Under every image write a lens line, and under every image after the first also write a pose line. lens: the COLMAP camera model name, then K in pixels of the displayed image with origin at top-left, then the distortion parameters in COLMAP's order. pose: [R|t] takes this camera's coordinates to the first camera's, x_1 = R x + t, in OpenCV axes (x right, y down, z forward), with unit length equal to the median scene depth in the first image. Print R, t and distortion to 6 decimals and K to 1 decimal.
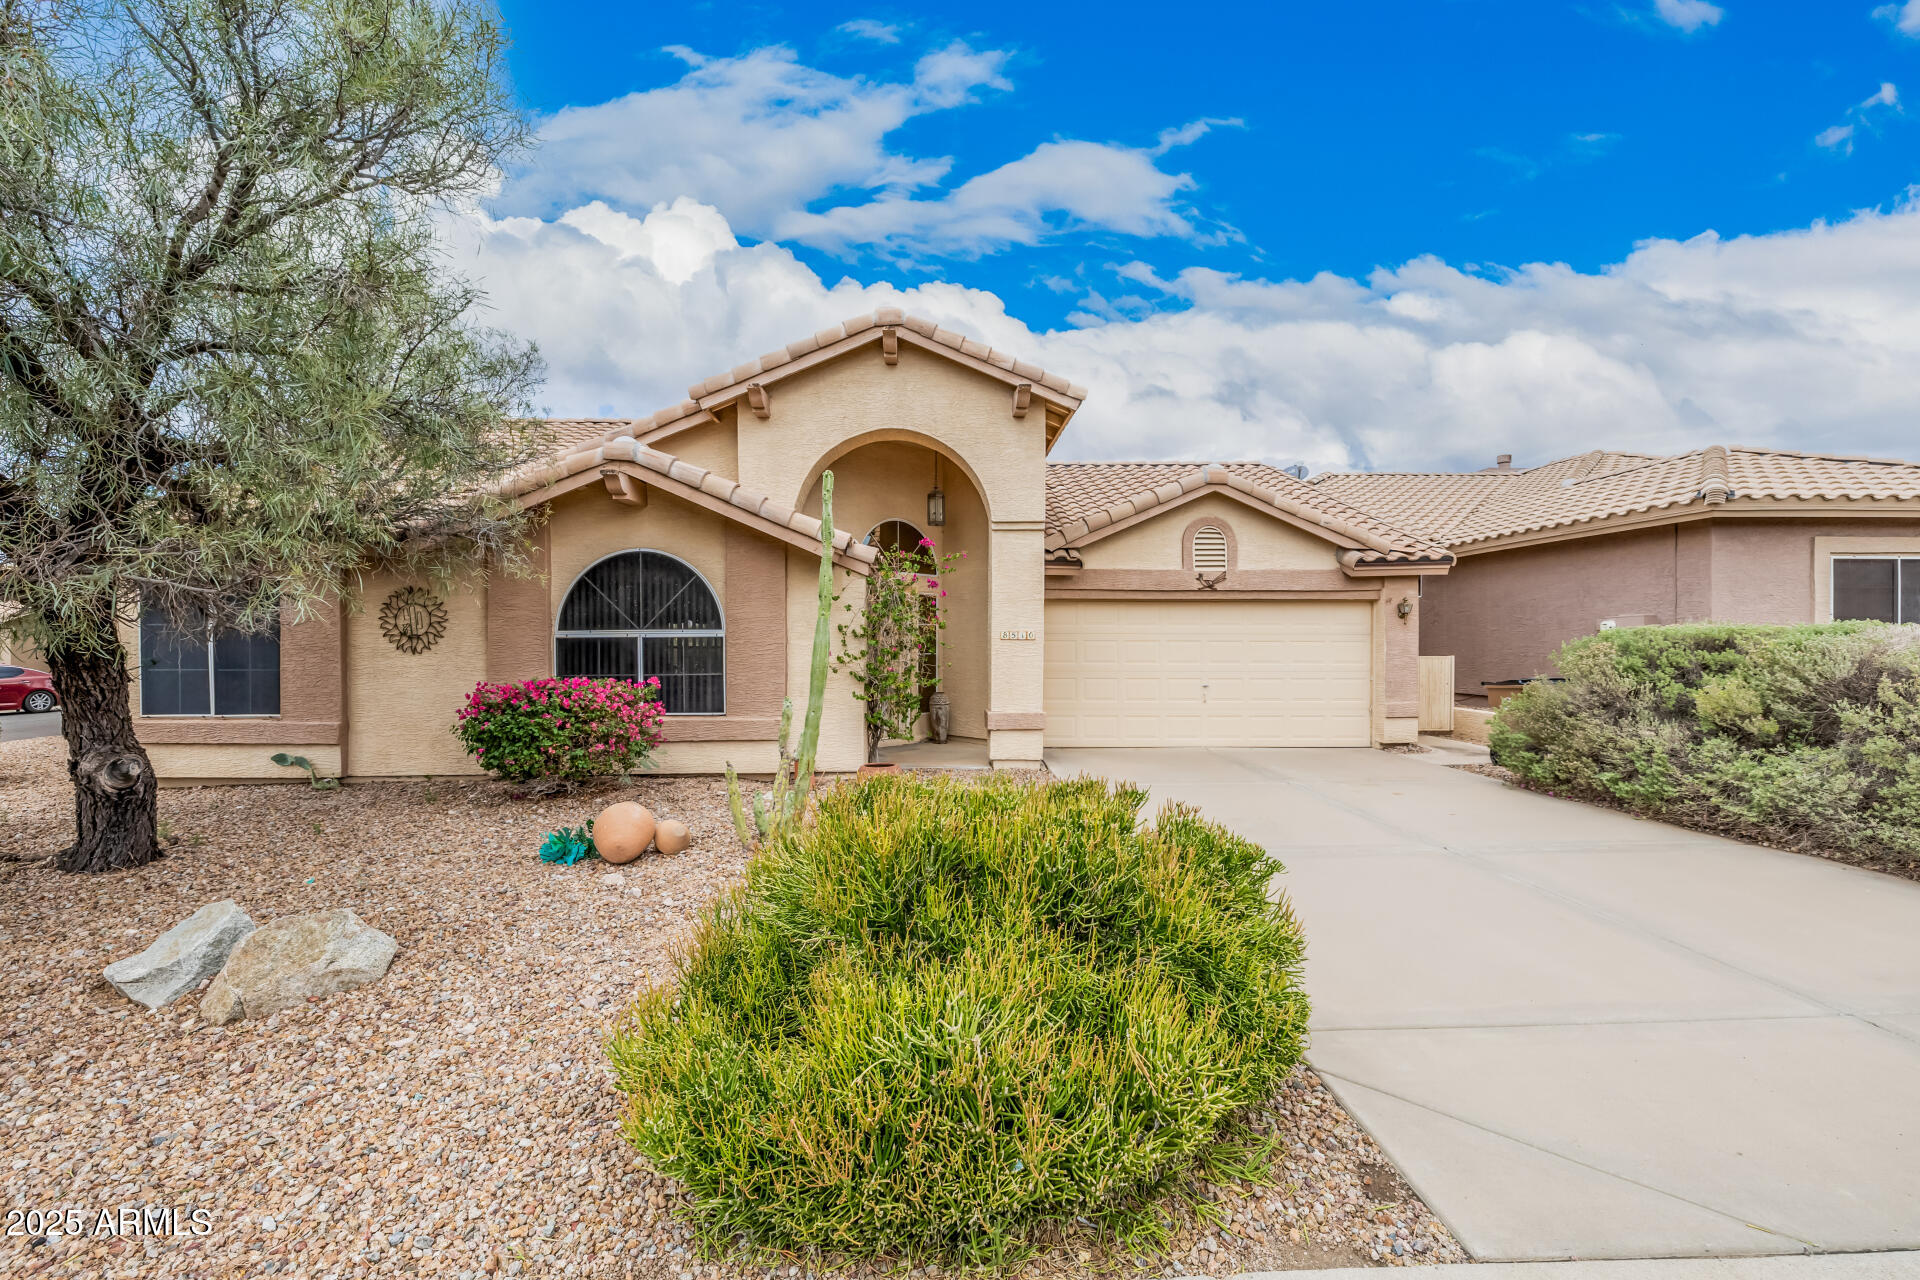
lens RADIAL K [[807.3, 0, 946.9], [0, 807.3, 636.8], [0, 0, 1]] dist [0.001044, -0.000035]
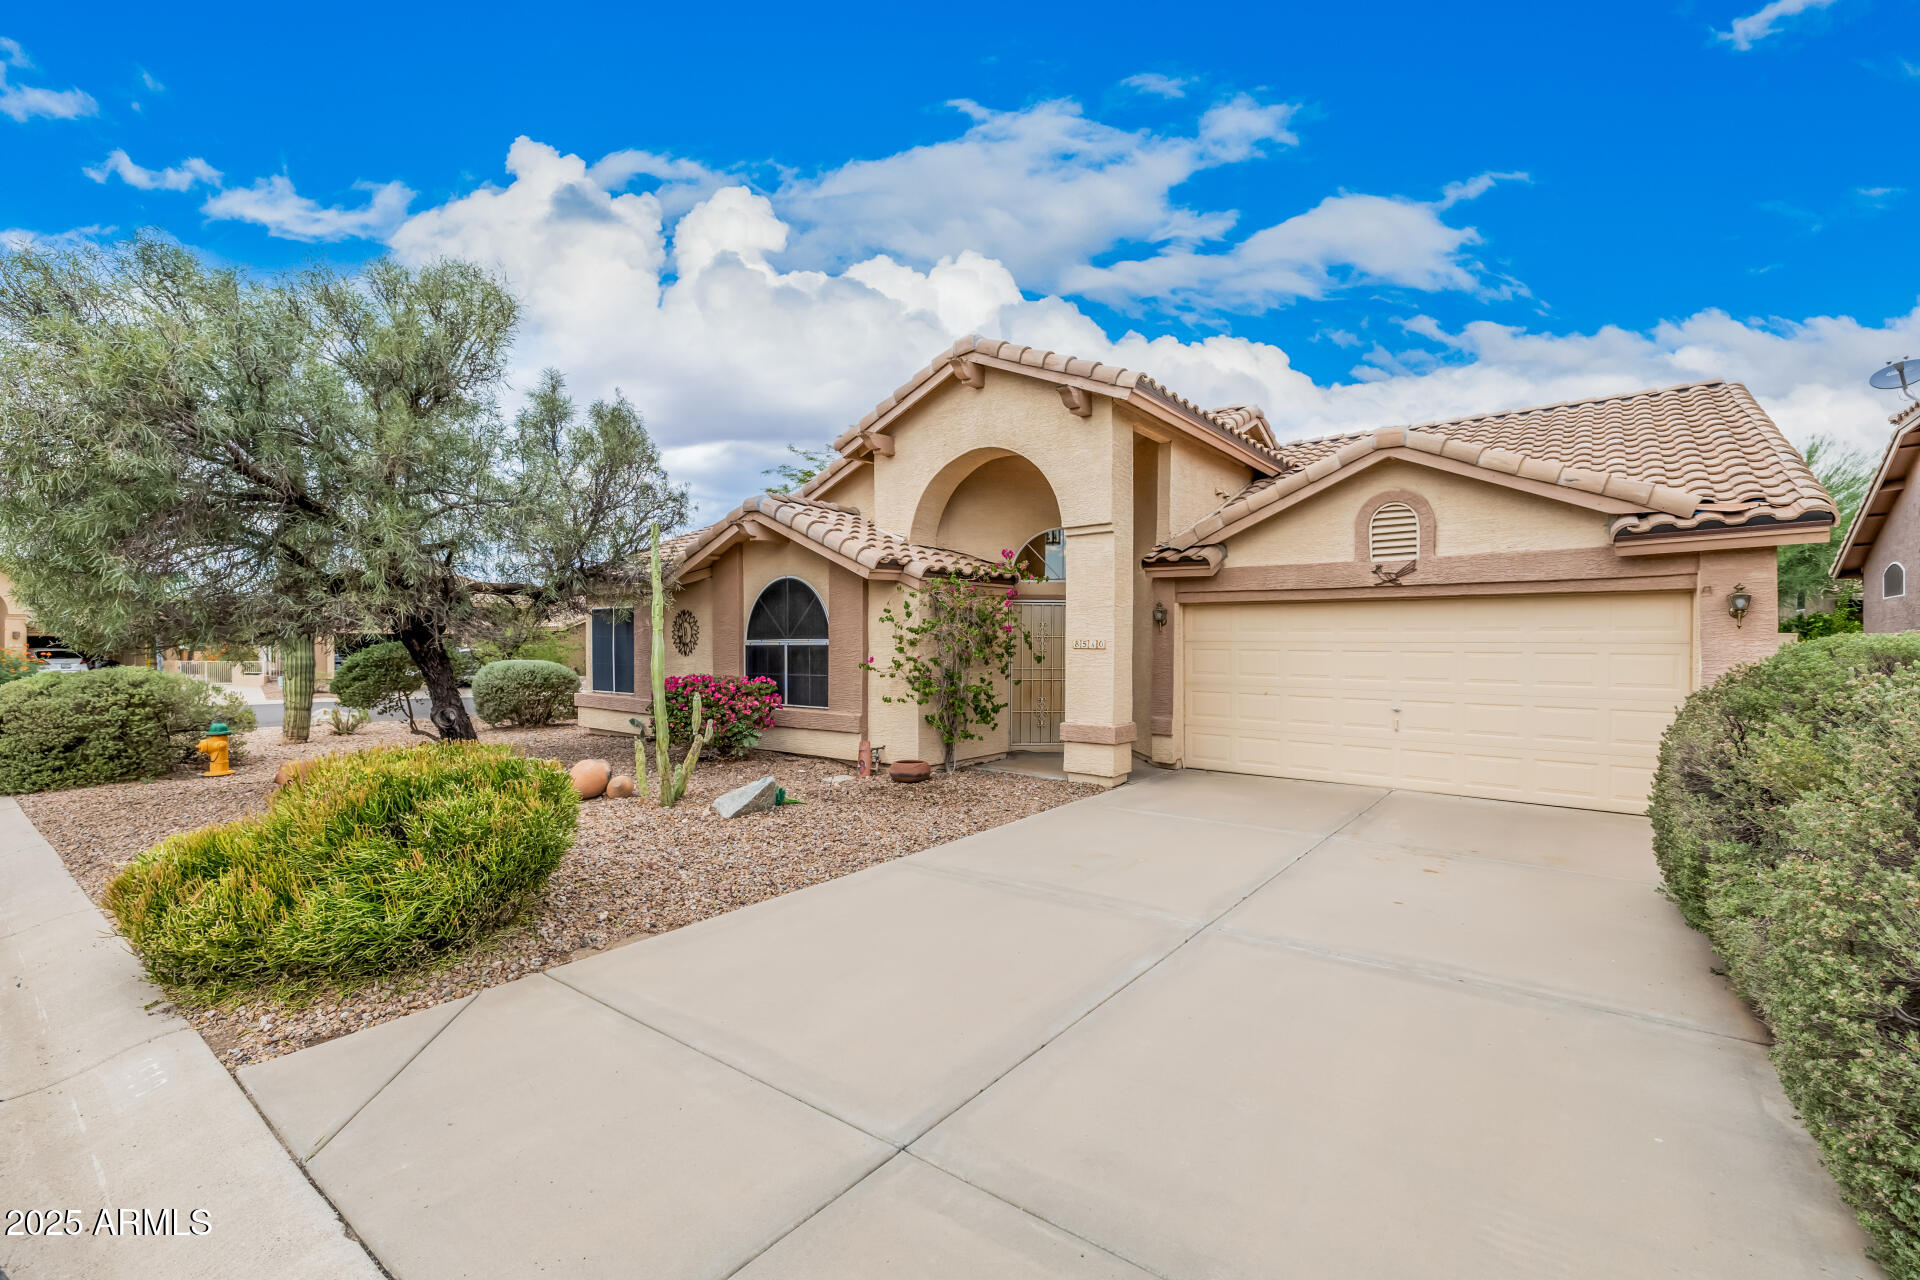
lens RADIAL K [[807.3, 0, 941.4], [0, 807.3, 645.9], [0, 0, 1]] dist [0.001044, -0.000035]
pose [[0.771370, 0.003682, -0.636376, 0.566275], [-0.000809, 0.999988, 0.004805, -0.004200], [0.636387, -0.003191, 0.771364, 0.151366]]
